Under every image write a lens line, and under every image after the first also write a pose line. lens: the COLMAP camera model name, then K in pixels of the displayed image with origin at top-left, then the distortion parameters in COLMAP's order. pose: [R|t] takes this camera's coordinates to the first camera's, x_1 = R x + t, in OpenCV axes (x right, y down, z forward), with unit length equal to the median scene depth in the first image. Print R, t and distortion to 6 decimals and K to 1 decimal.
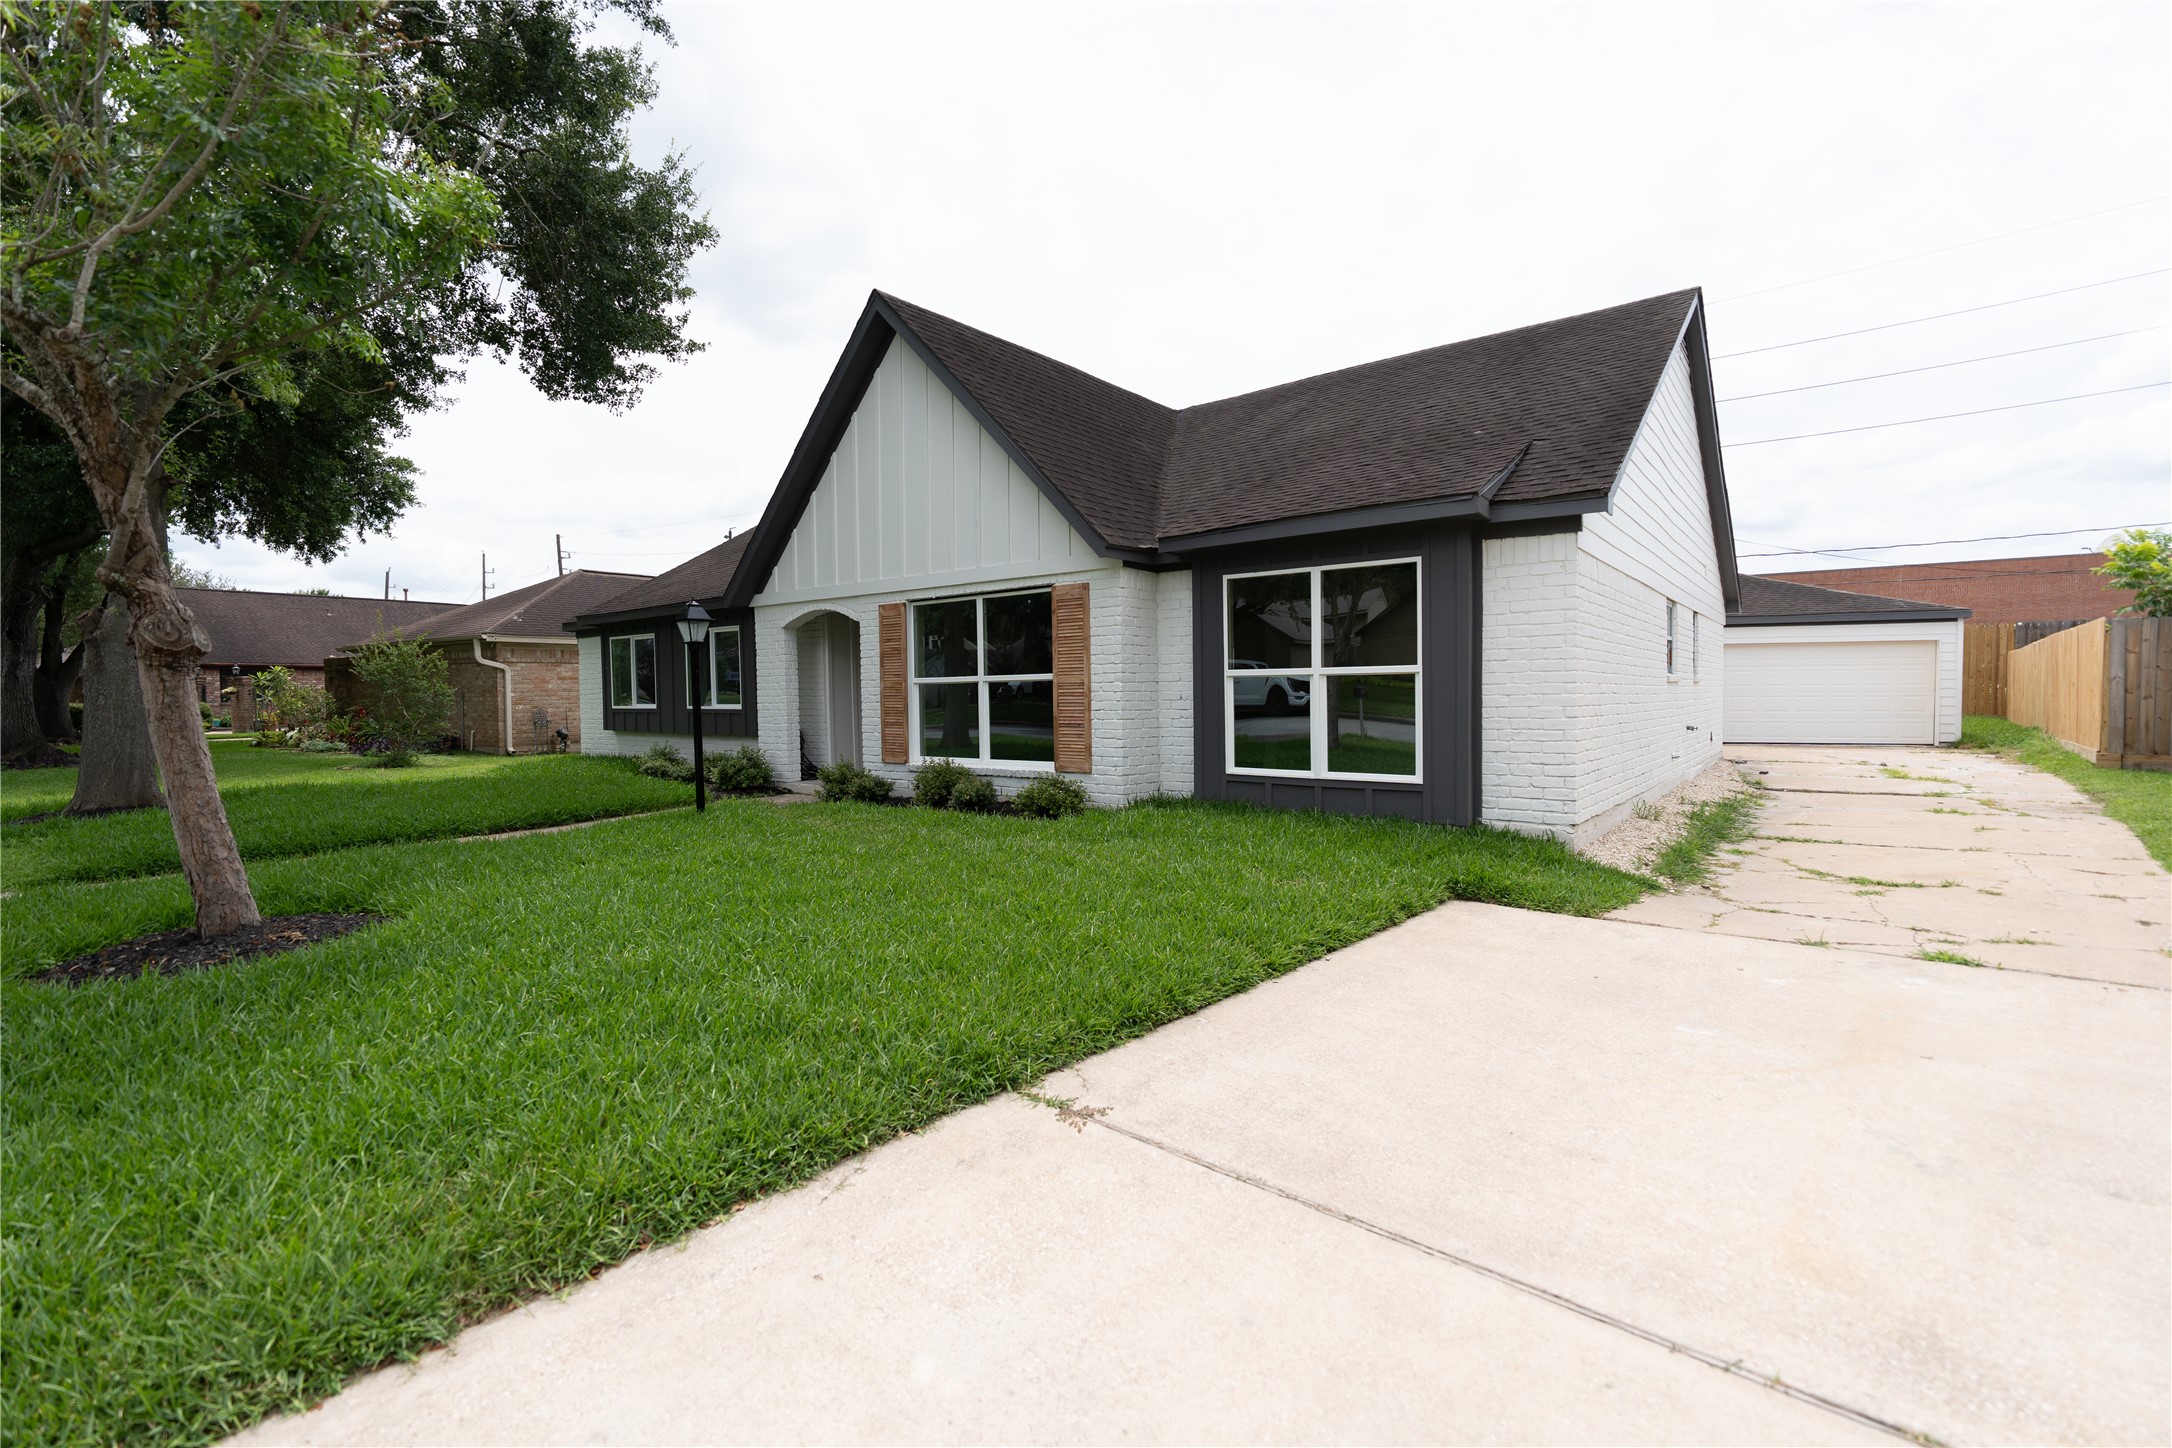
lens RADIAL K [[953.8, 0, 1086.0], [0, 953.8, 724.0], [0, 0, 1]] dist [-0.009824, 0.000134]
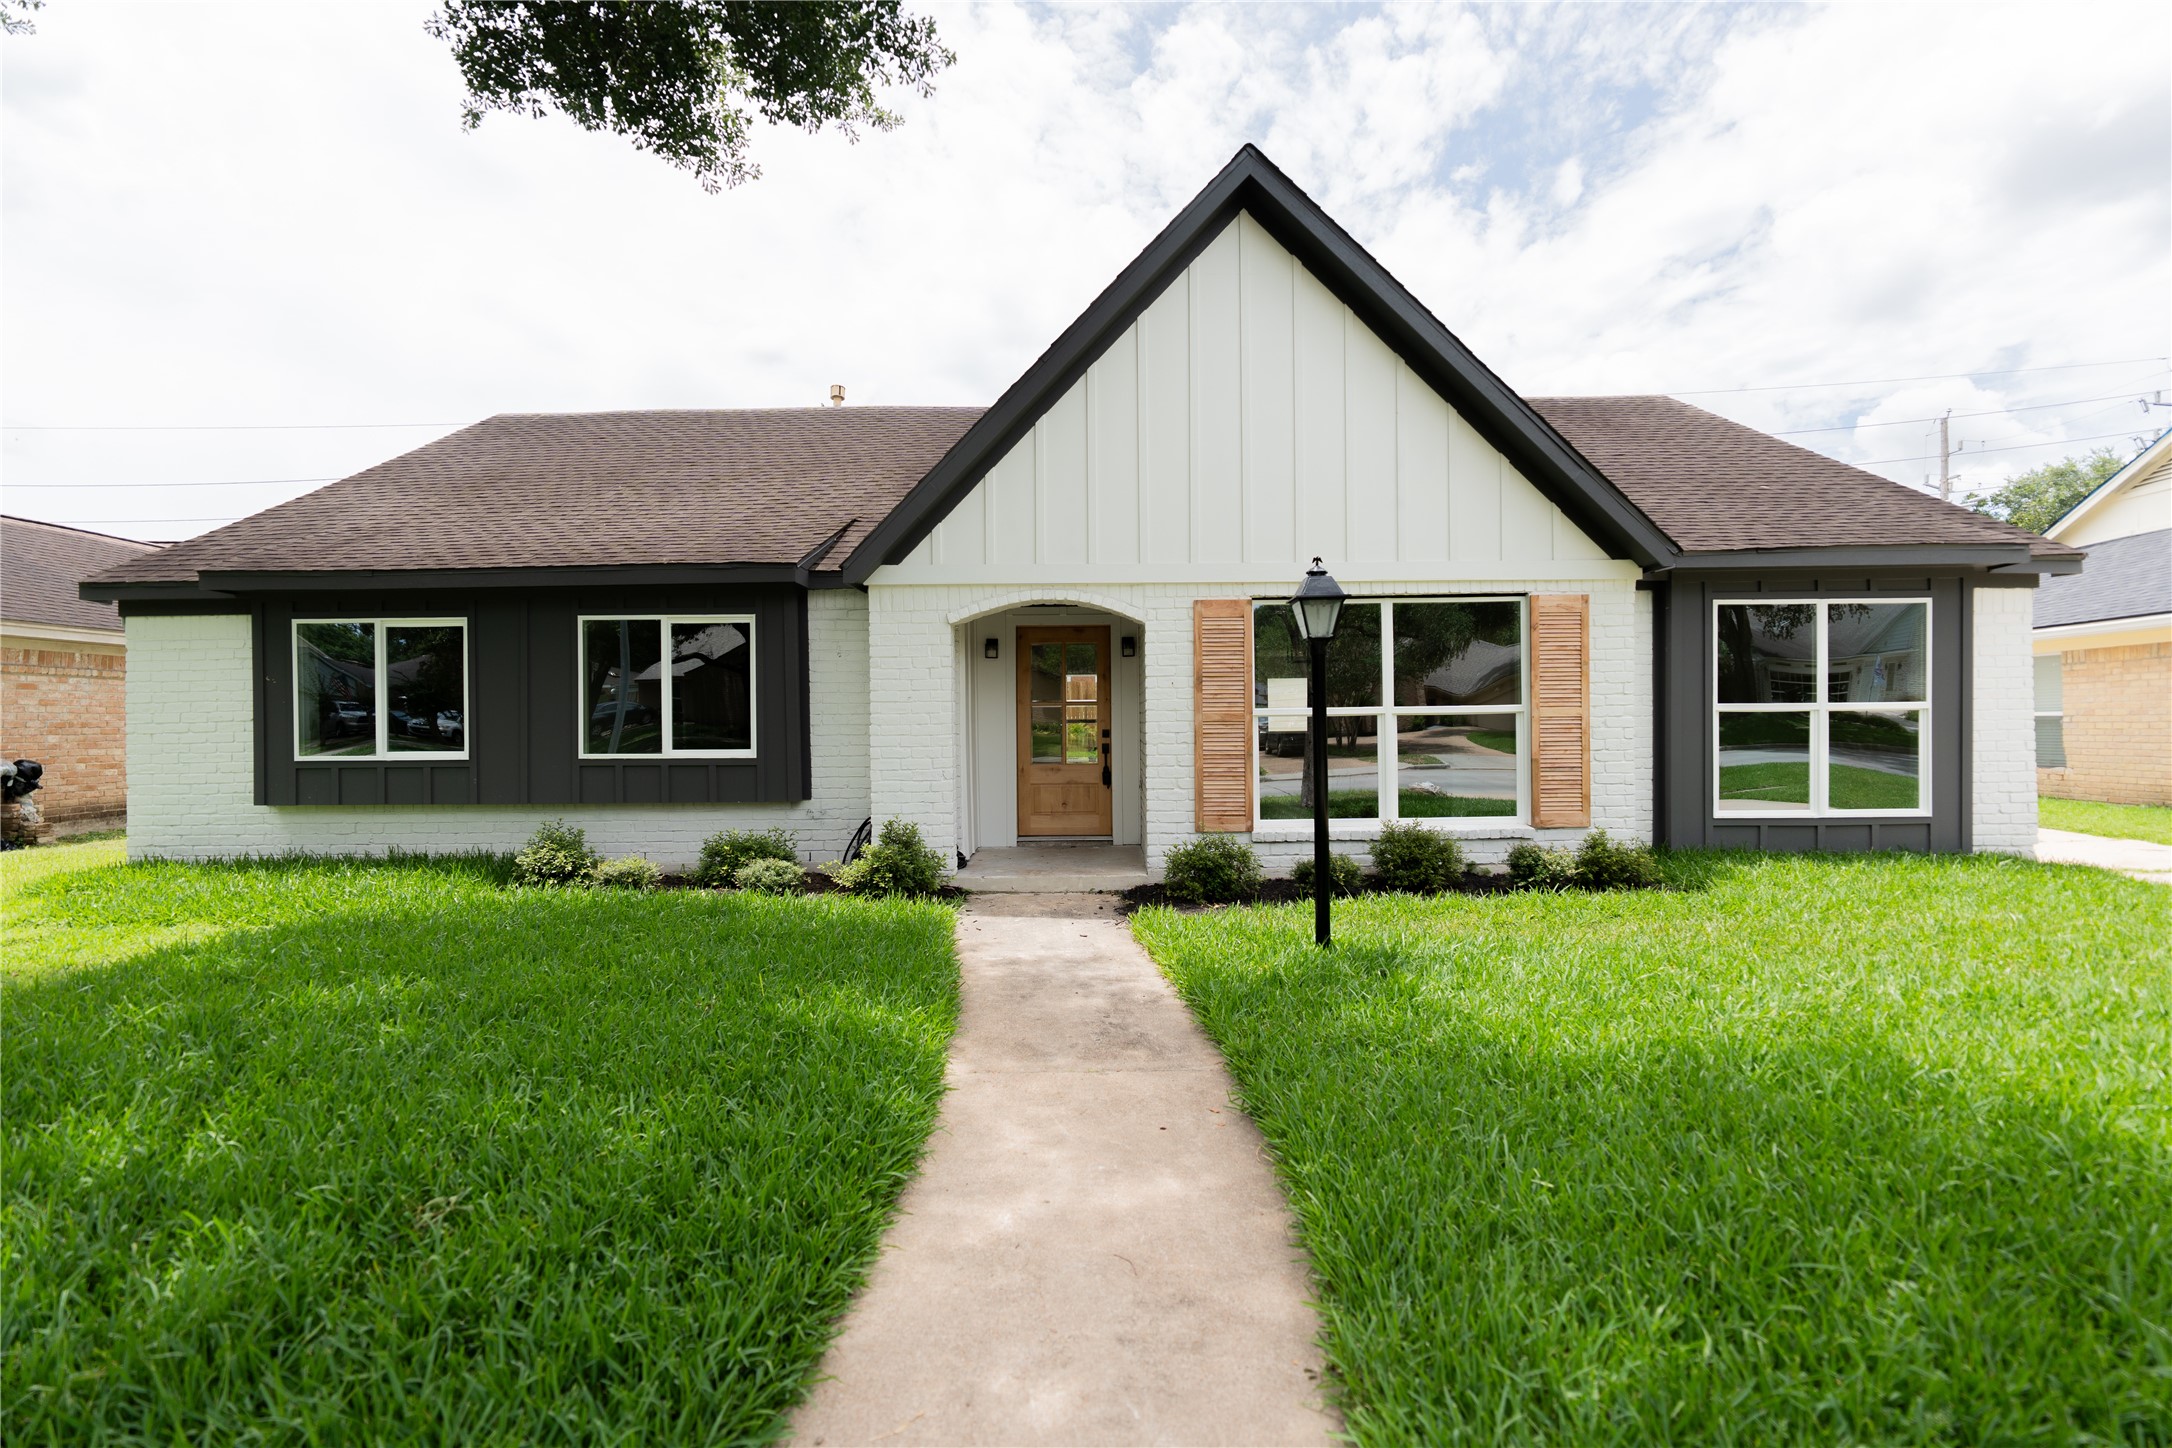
lens RADIAL K [[953.8, 0, 1086.0], [0, 953.8, 724.0], [0, 0, 1]] dist [-0.009824, 0.000134]
pose [[0.790072, 0.008600, 0.612954, -0.831894], [0.020907, 0.998942, -0.040964, -0.011869], [-0.612658, 0.045179, 0.789056, 0.614457]]
